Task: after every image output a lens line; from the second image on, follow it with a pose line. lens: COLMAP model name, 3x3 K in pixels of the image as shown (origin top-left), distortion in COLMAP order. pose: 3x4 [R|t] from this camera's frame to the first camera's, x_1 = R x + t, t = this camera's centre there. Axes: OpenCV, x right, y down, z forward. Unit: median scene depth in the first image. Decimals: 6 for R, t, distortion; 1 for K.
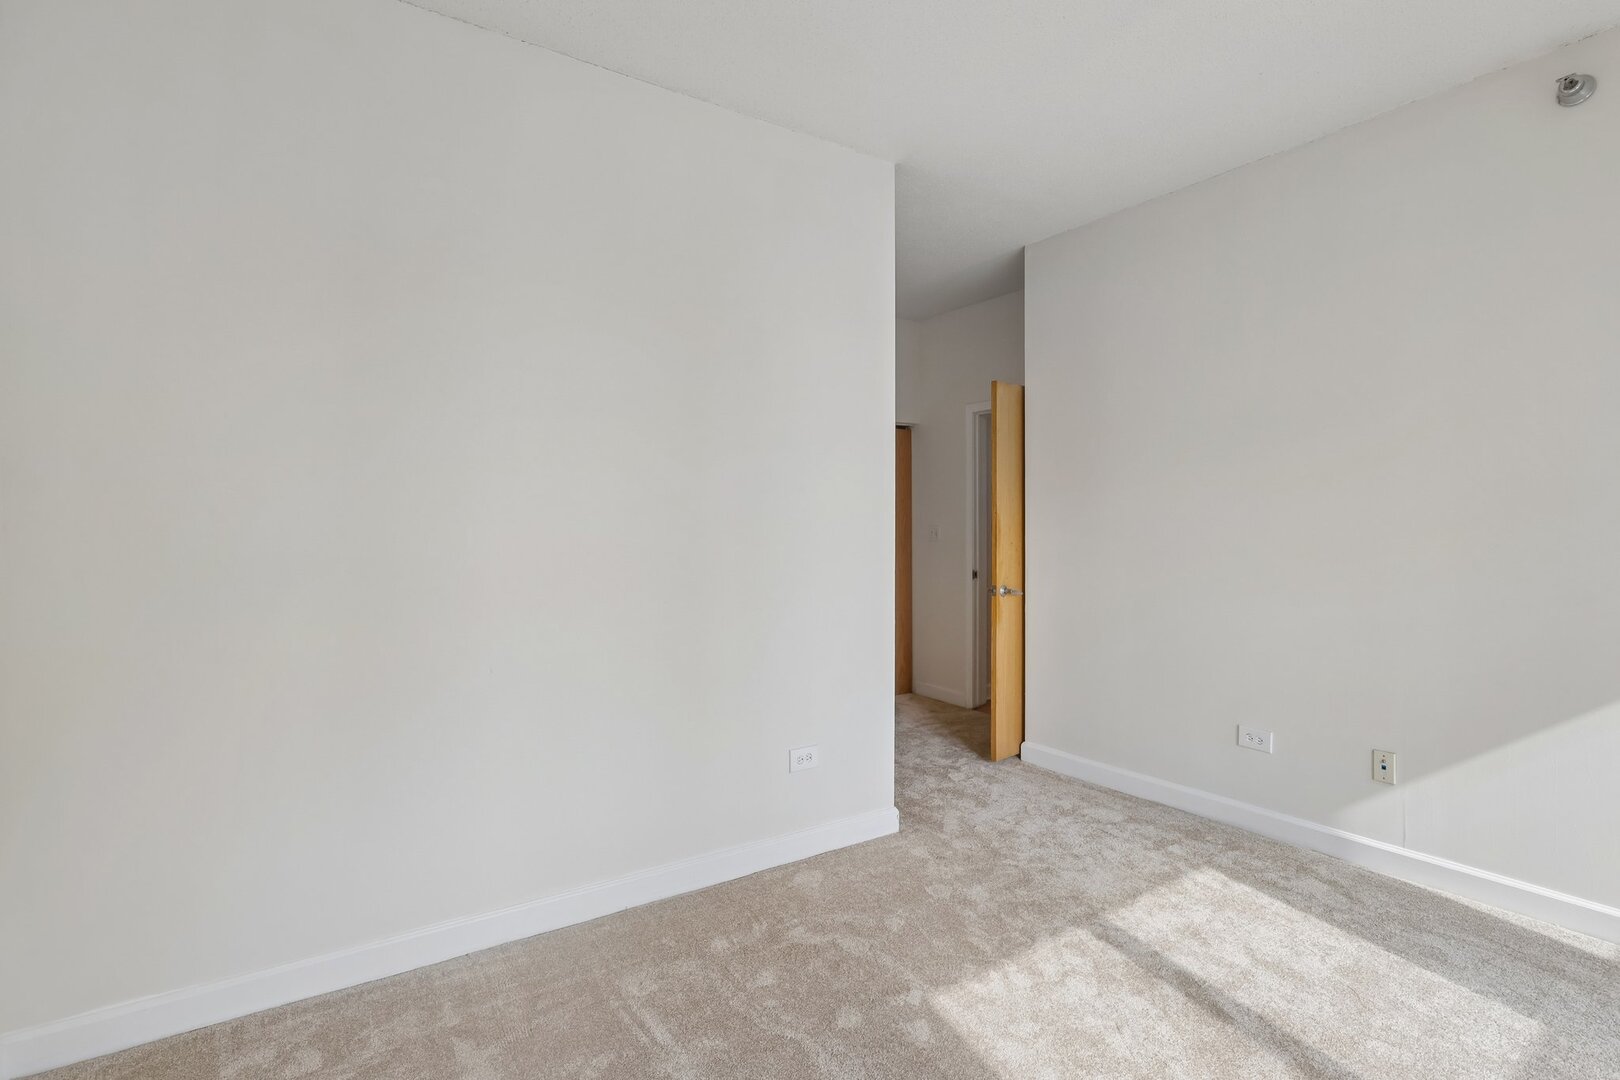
lens RADIAL K [[747.4, 0, 803.8], [0, 747.4, 537.8], [0, 0, 1]] dist [-0.000441, 0.000651]
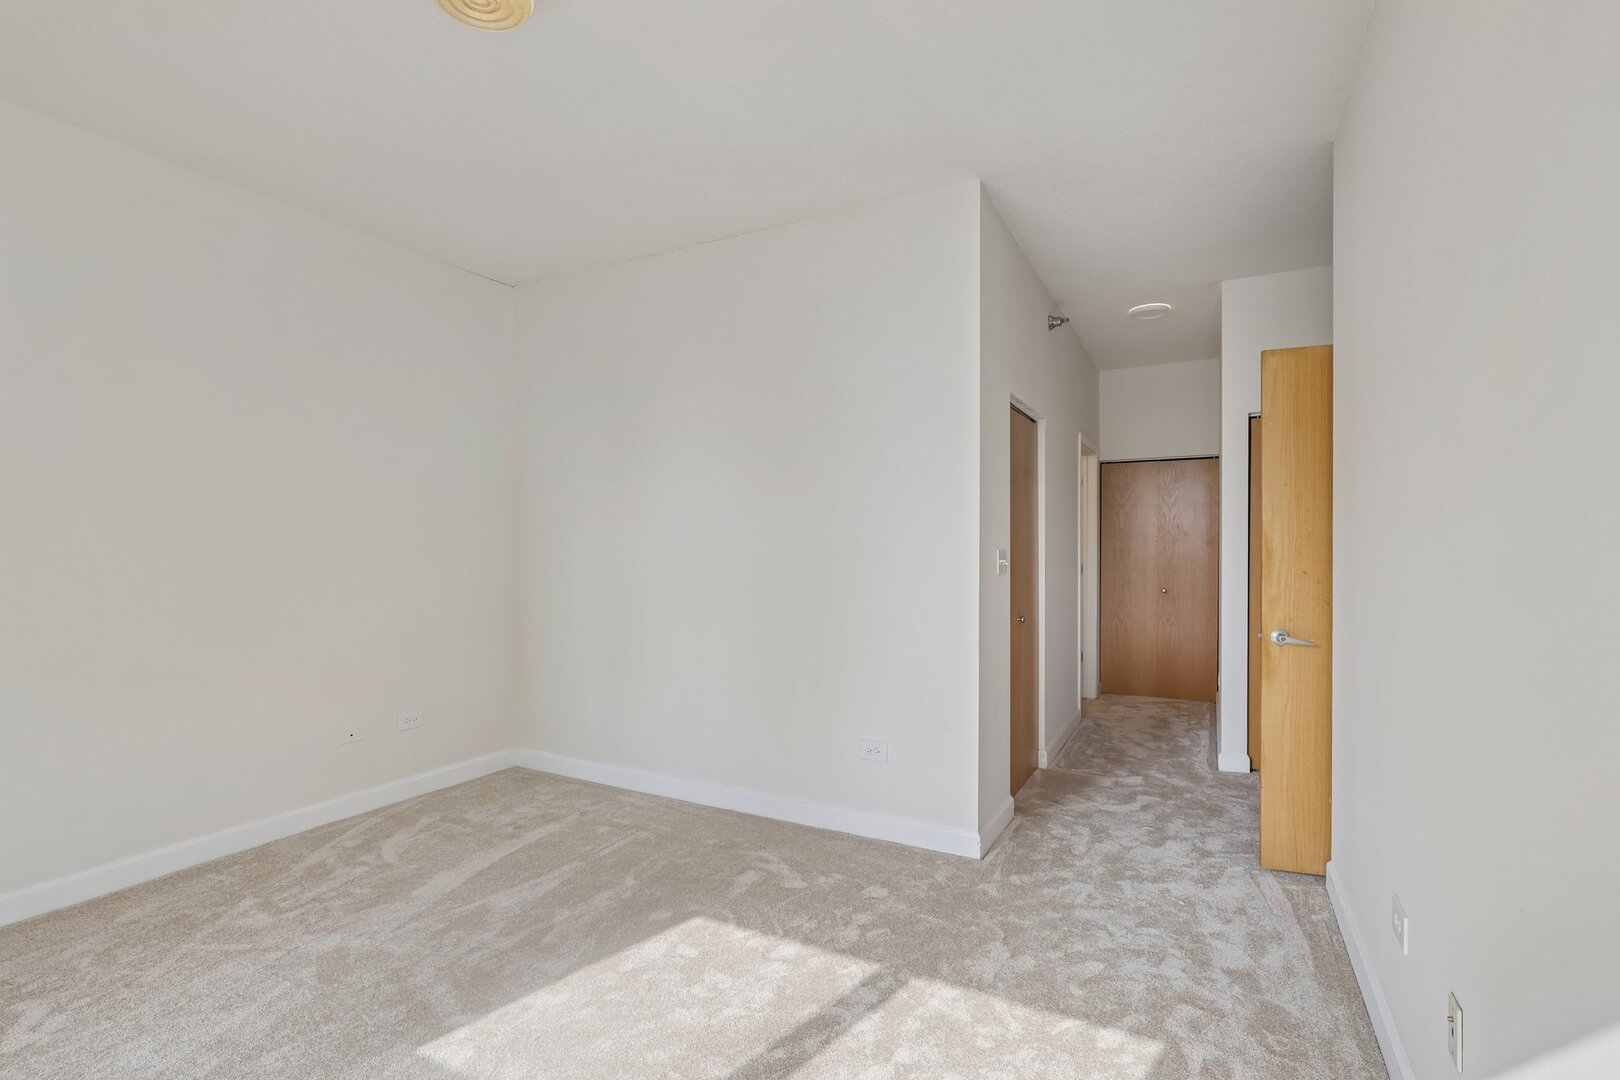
lens RADIAL K [[747.4, 0, 800.9], [0, 747.4, 545.7], [0, 0, 1]] dist [-0.000441, 0.000651]
pose [[0.472389, -0.008162, -0.881353, 0.952359], [-0.002462, 0.999941, -0.010580, -0.003712], [0.881387, 0.007168, 0.472341, 0.364618]]
